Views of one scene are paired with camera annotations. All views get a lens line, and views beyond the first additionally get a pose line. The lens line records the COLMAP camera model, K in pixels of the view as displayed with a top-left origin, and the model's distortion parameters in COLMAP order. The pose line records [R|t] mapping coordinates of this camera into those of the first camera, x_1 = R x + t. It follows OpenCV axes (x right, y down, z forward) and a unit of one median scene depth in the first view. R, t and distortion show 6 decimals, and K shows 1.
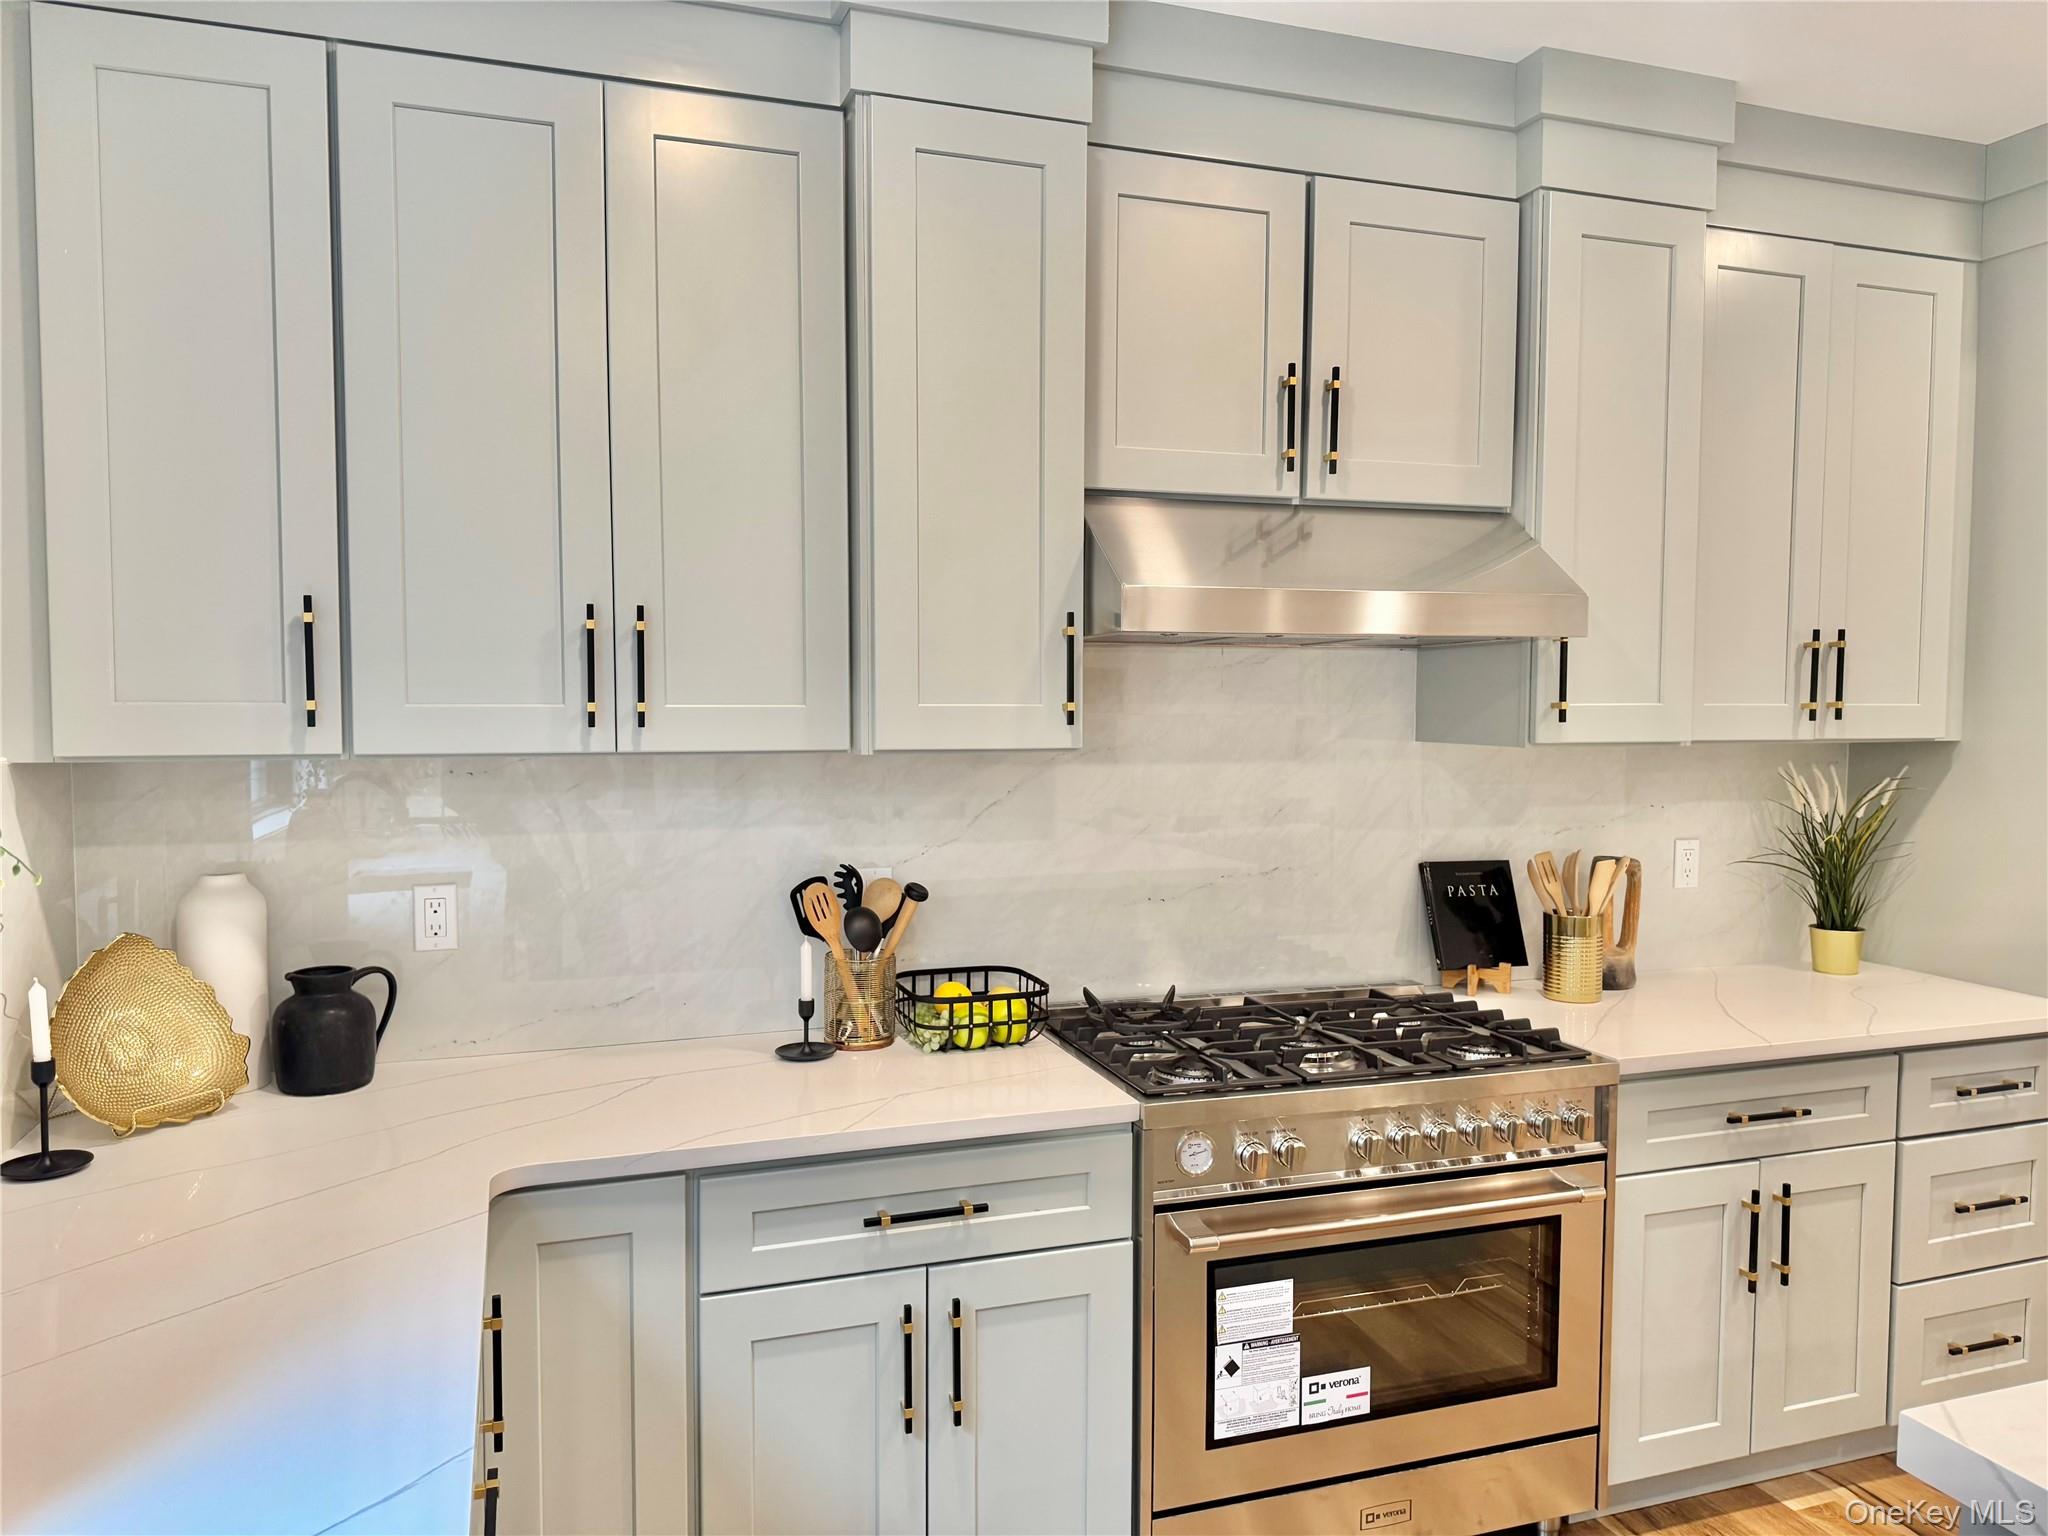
lens RADIAL K [[1449.5, 0, 1032.5], [0, 1449.5, 780.9], [0, 0, 1]] dist [0.036790, -0.042290]
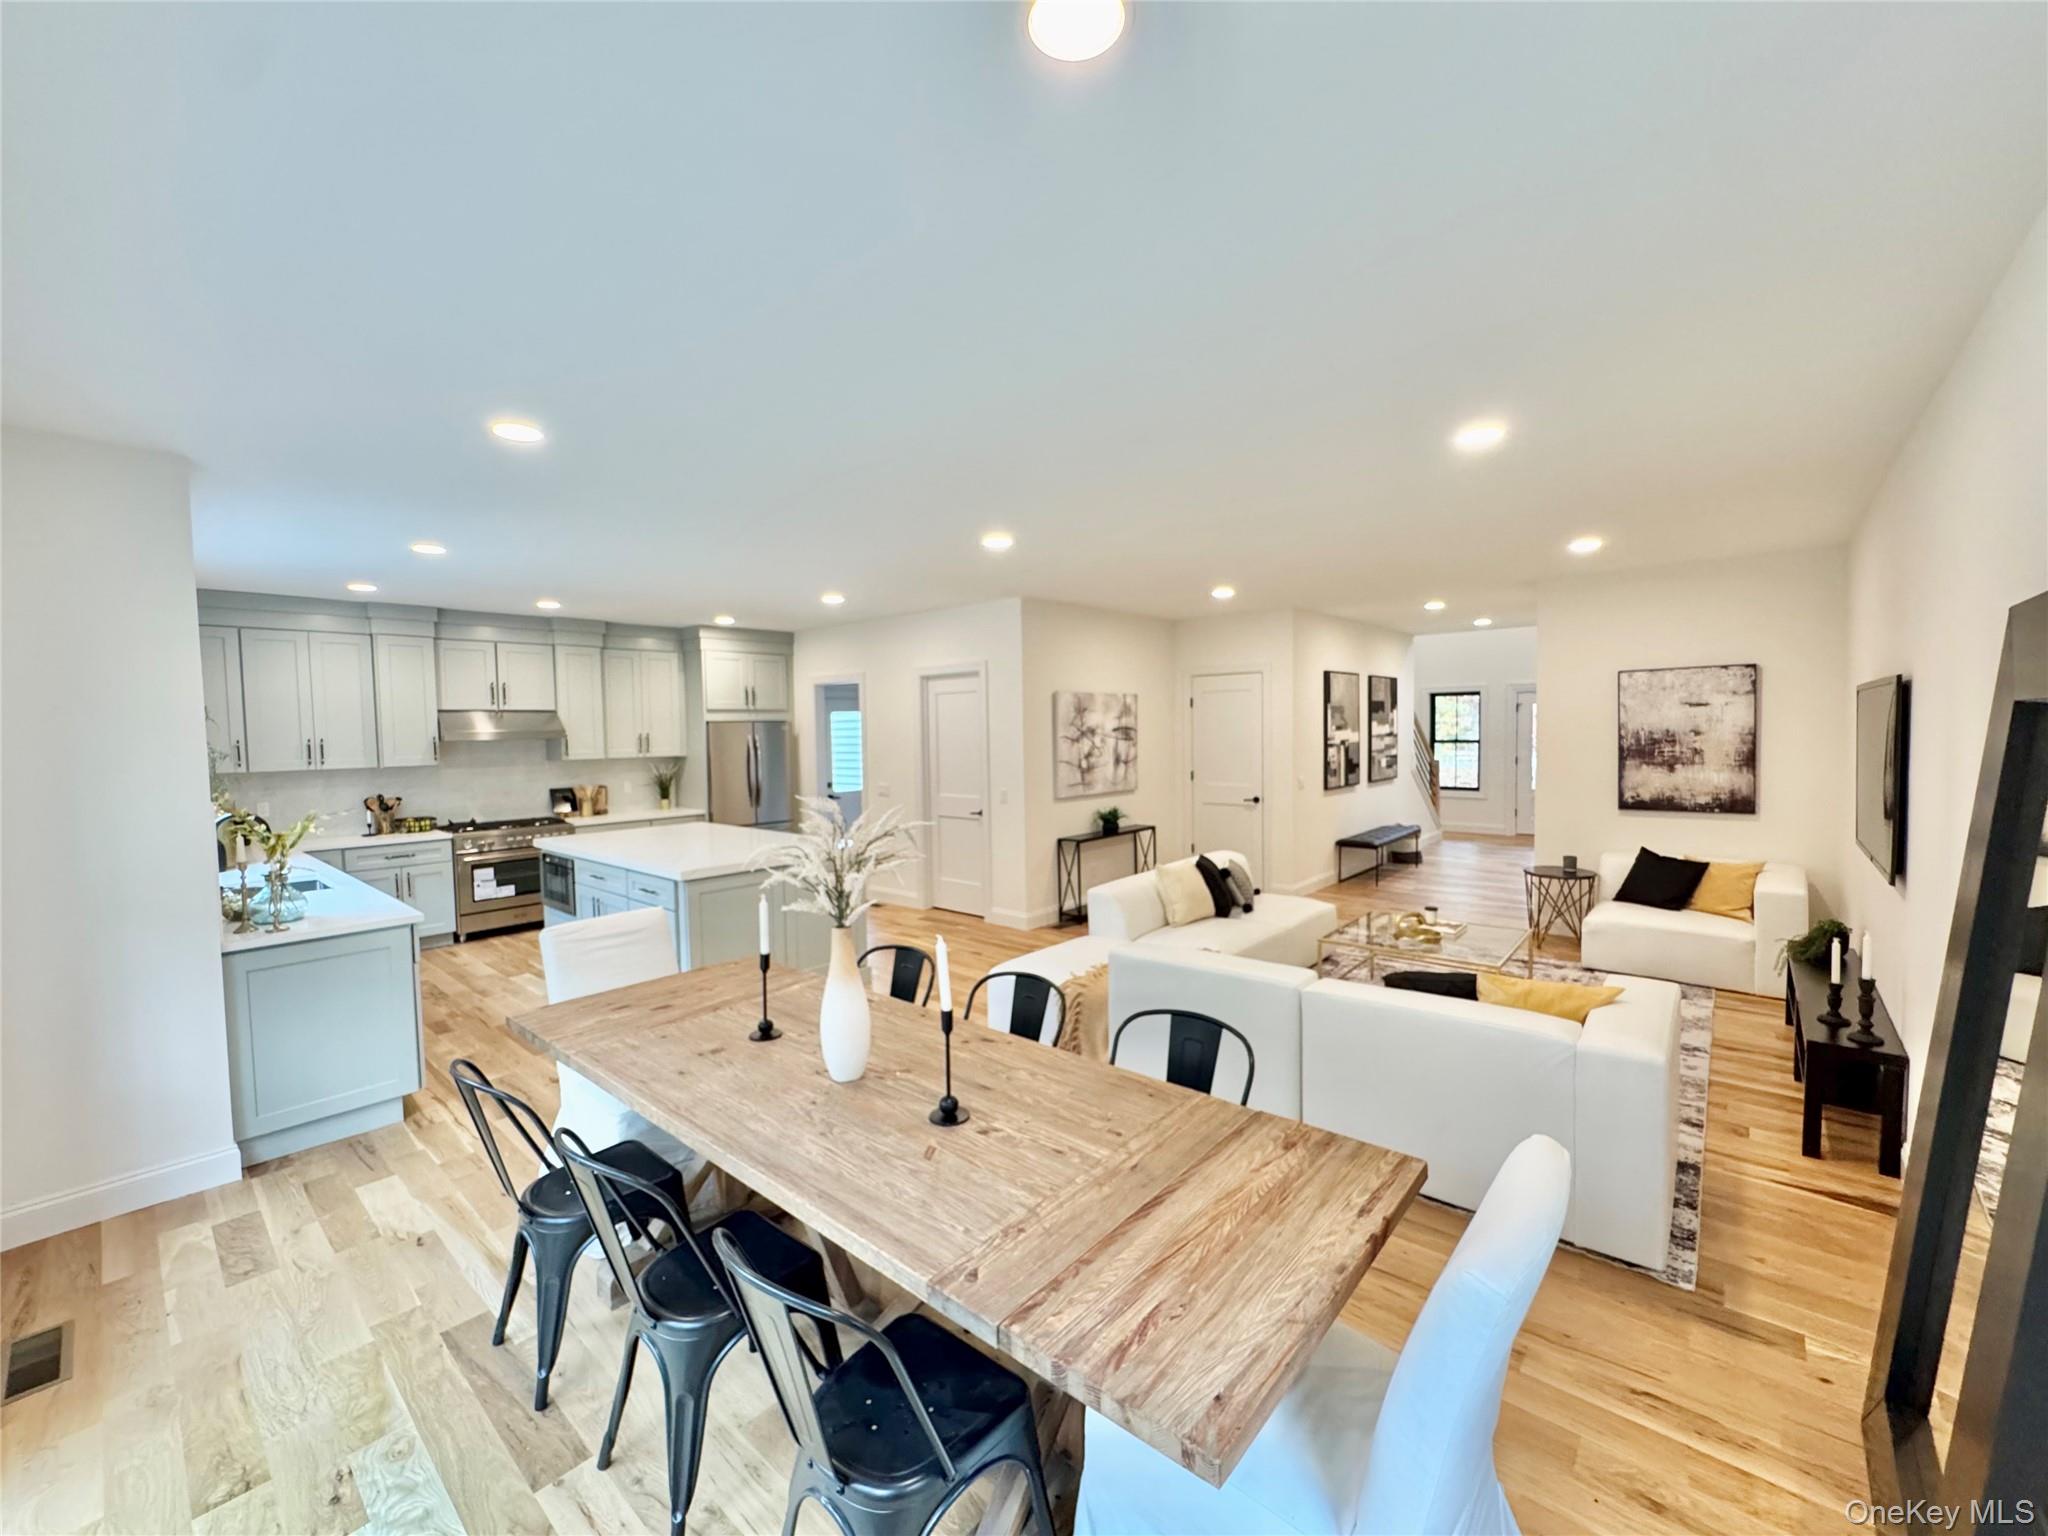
lens RADIAL K [[826.7, 0, 1027.1], [0, 826.7, 766.8], [0, 0, 1]] dist [-0.005696, 0.000787]
pose [[0.869703, -0.045065, 0.491514, 0.383244], [0.054273, 0.998516, -0.004484, 0.100419], [-0.490582, 0.030576, 0.870858, -2.310939]]
